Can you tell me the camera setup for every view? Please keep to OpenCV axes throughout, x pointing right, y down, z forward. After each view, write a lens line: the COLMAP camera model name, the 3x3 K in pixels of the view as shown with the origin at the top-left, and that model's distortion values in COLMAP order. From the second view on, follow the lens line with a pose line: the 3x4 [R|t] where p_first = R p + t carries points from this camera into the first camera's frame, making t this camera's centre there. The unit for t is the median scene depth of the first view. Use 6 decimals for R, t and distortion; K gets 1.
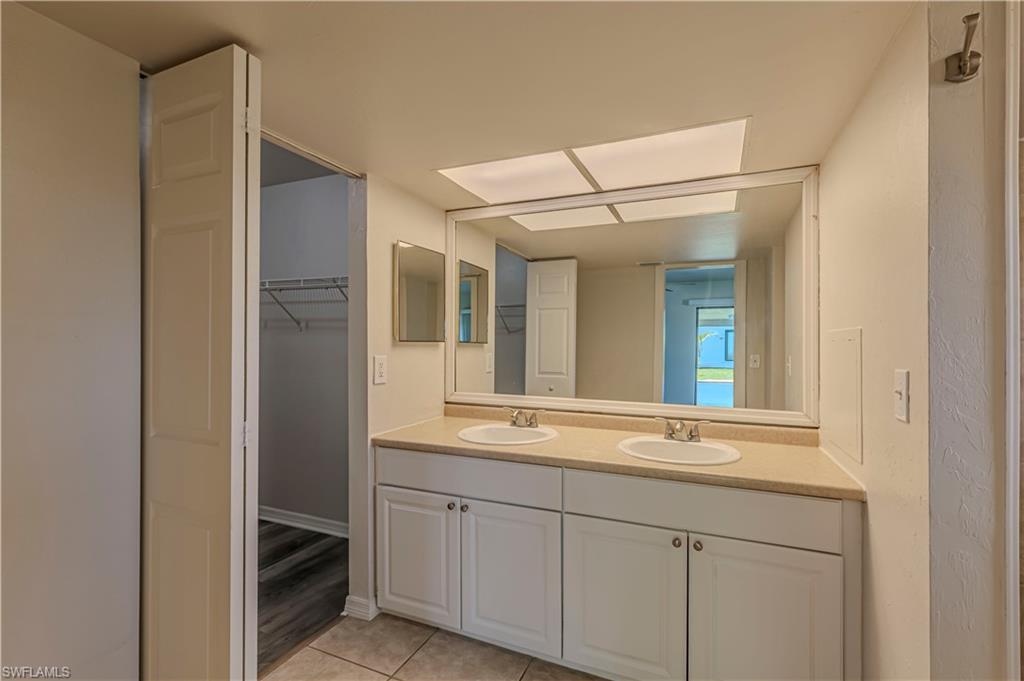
lens RADIAL K [[458.0, 0, 517.1], [0, 458.0, 343.0], [0, 0, 1]] dist [0.008197, -0.001086]
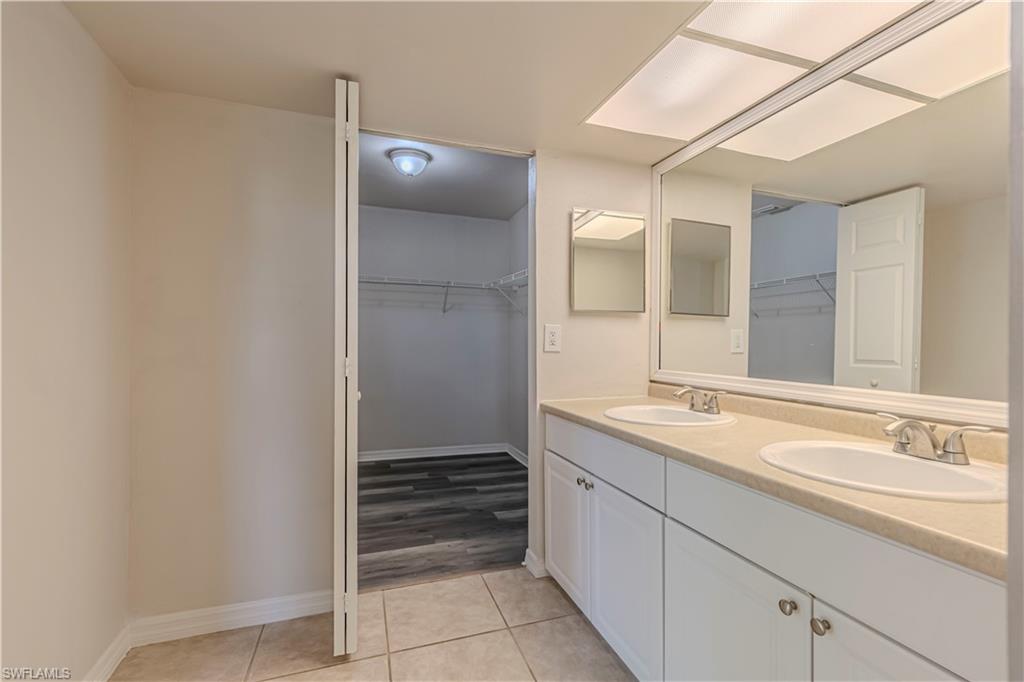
lens RADIAL K [[458.0, 0, 517.1], [0, 458.0, 343.5], [0, 0, 1]] dist [0.008197, -0.001086]
pose [[0.679265, -0.001016, -0.733892, 0.402280], [0.000735, 0.999999, -0.000704, 0.071701], [0.733892, -0.000061, 0.679266, 0.254722]]
